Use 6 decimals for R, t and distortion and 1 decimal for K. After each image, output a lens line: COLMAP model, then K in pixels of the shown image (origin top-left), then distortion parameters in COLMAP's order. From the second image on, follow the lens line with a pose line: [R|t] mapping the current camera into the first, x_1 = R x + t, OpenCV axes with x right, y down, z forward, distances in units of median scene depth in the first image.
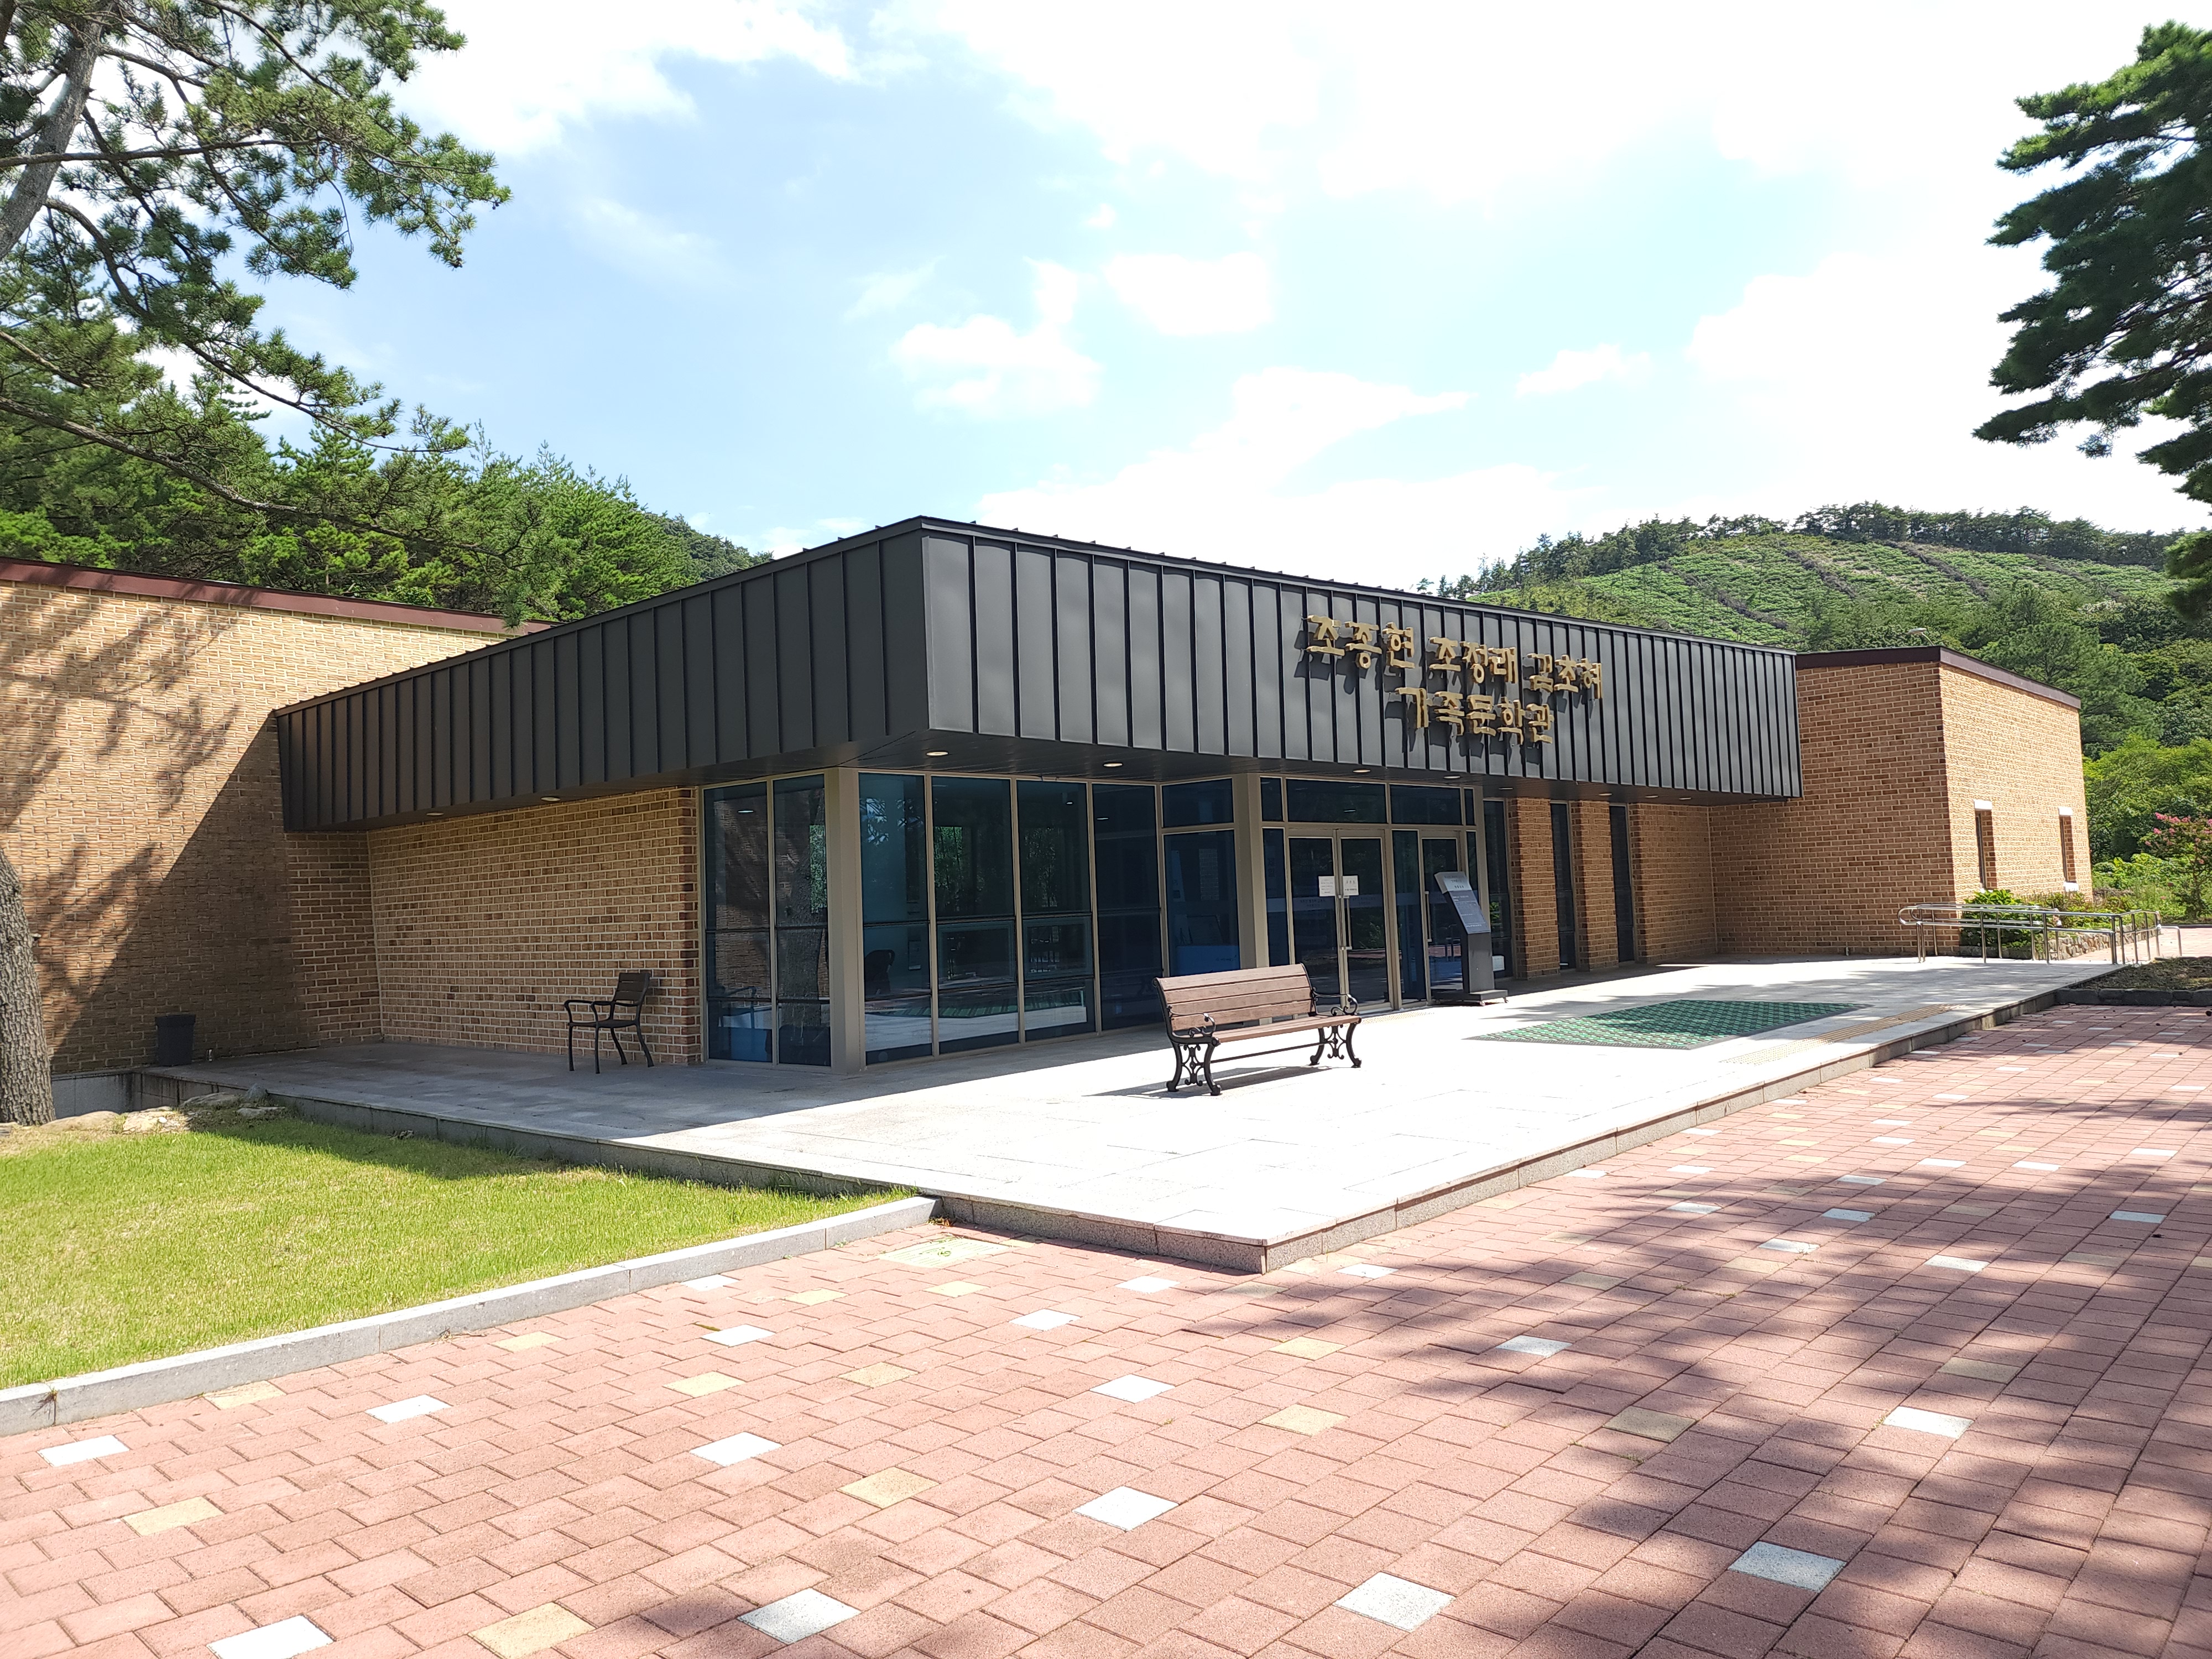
lens RADIAL K [[1480.0, 0, 1106.0], [0, 1480.0, 829.5], [0, 0, 1]] dist [0.043314, -0.002915]
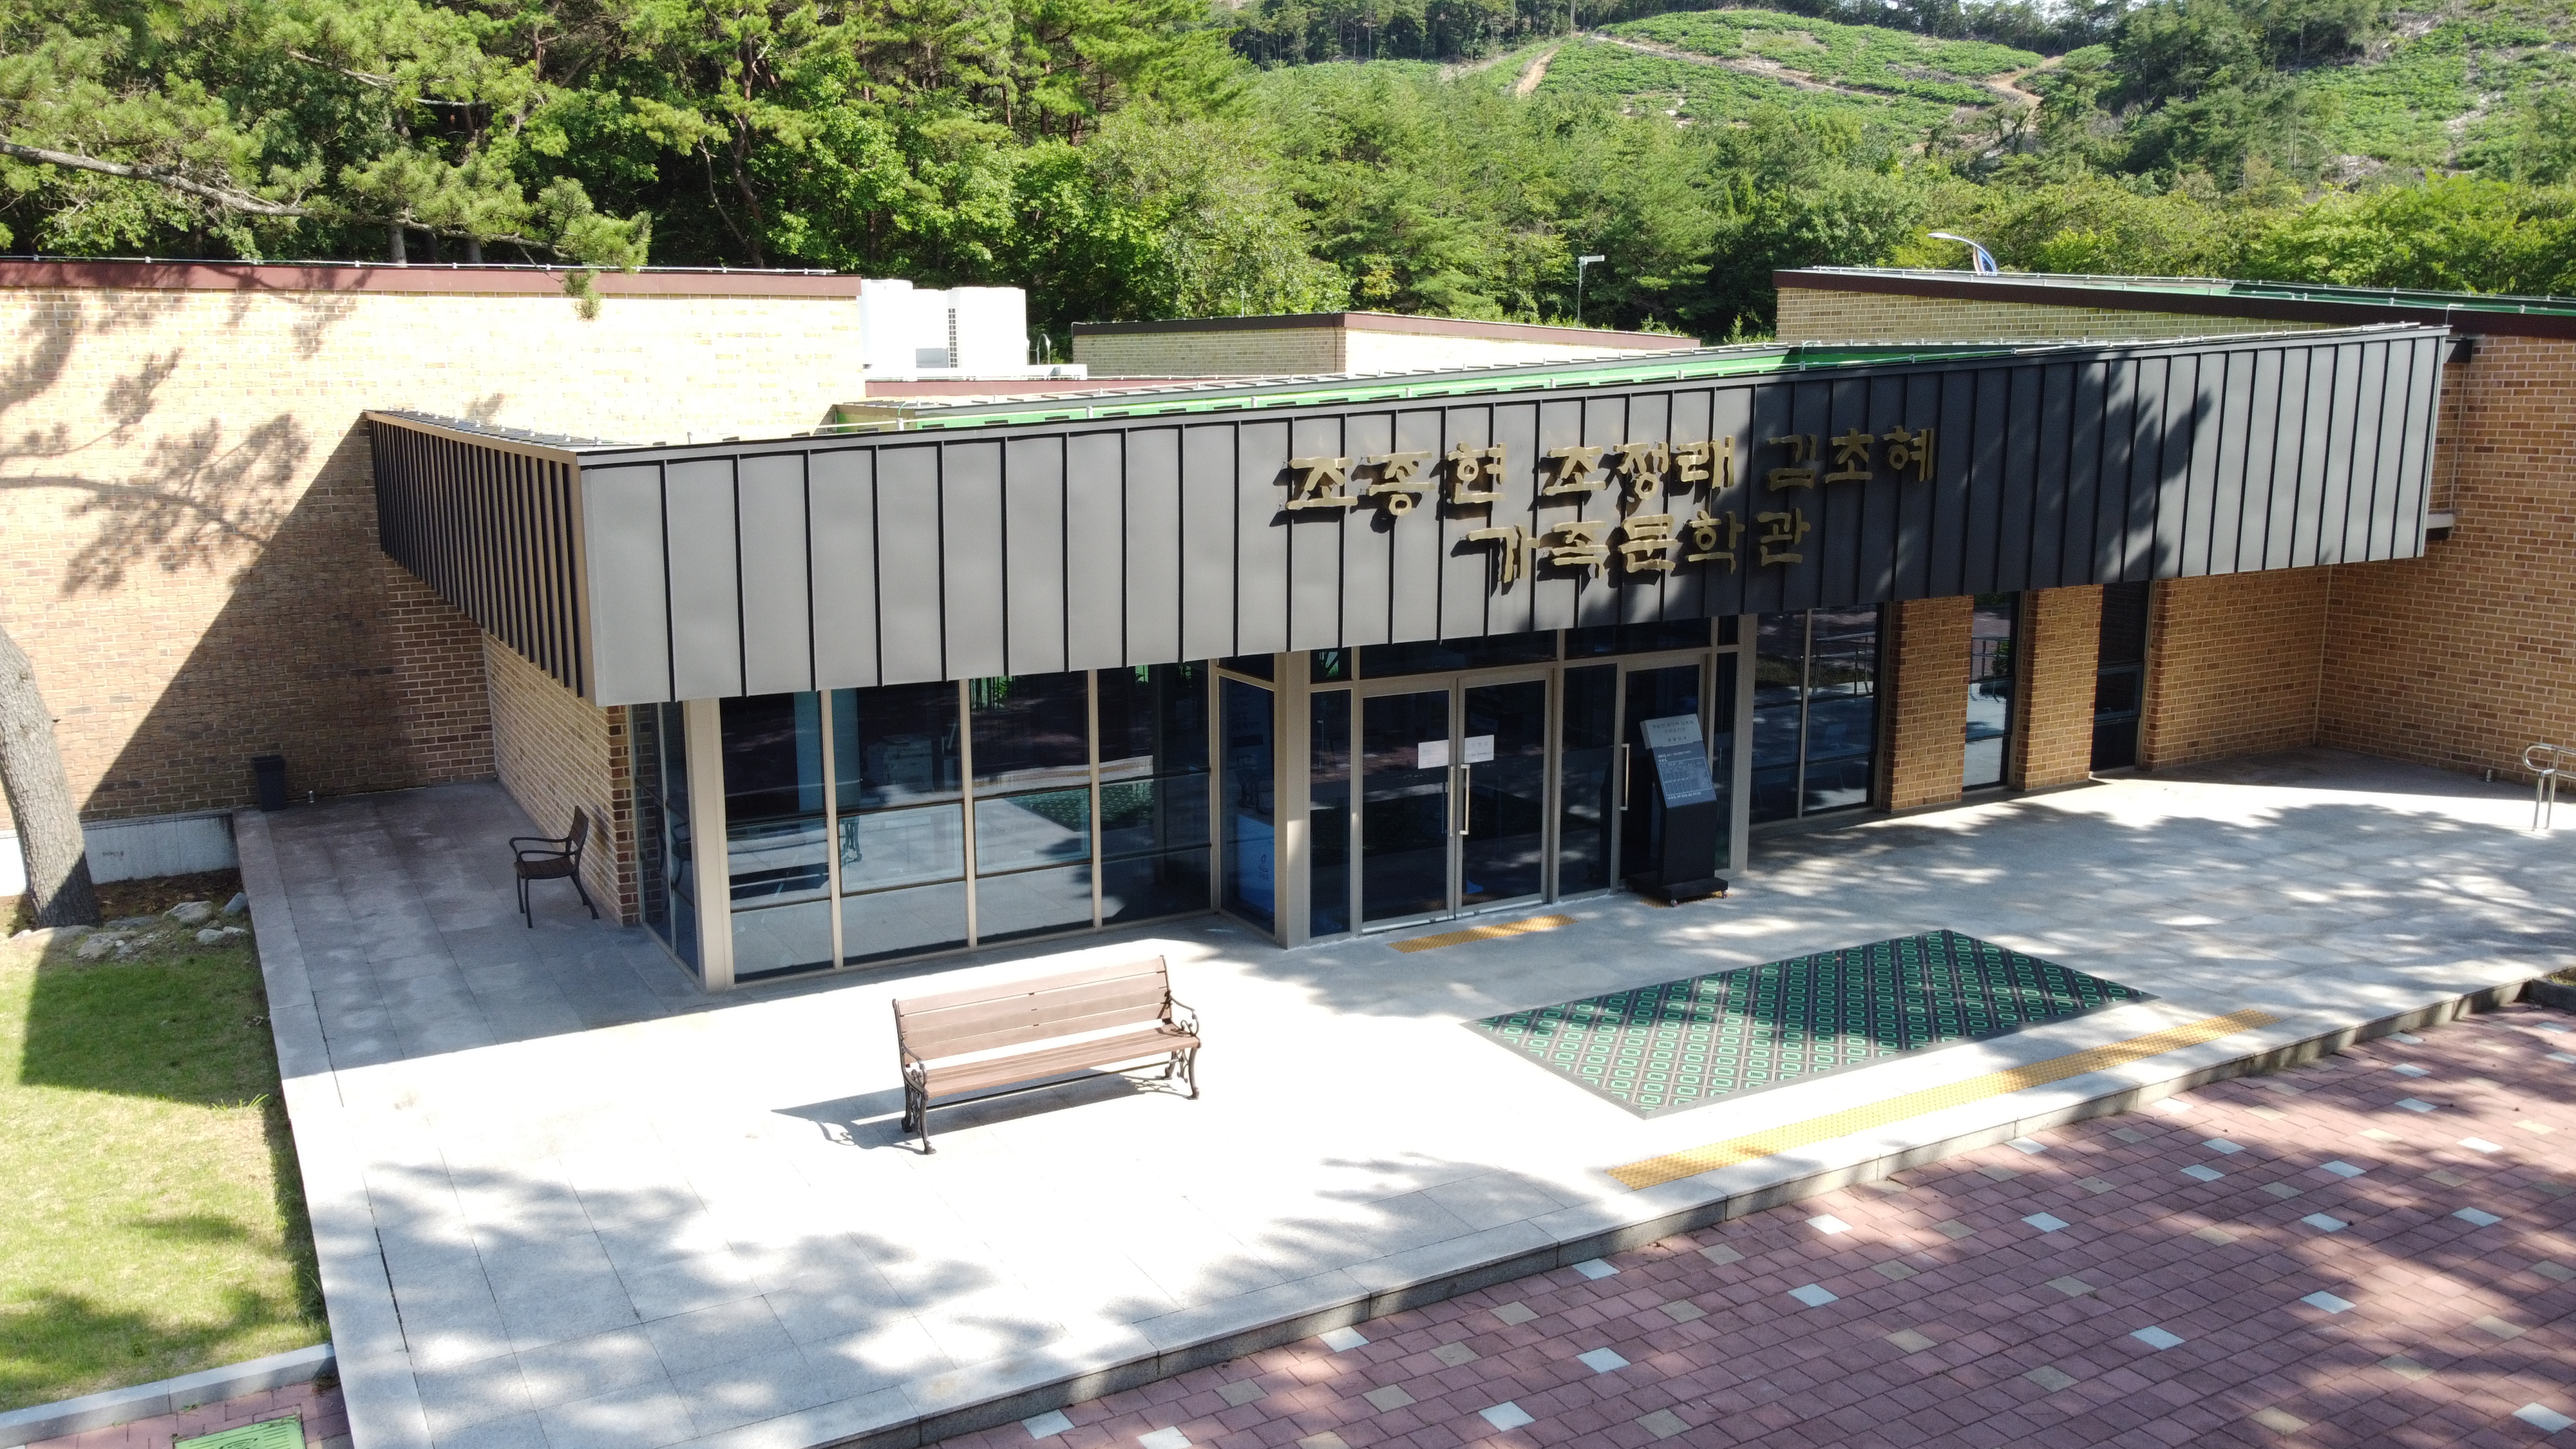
lens RADIAL K [[1938.3, 0, 1288.0], [0, 1938.3, 724.5], [0, 0, 1]] dist [0.002408, -0.012293]
pose [[0.953146, 0.090771, -0.288572, 0.342794], [-0.021661, 0.971951, 0.234183, -0.194686], [0.301735, -0.216959, 0.928377, 0.060486]]
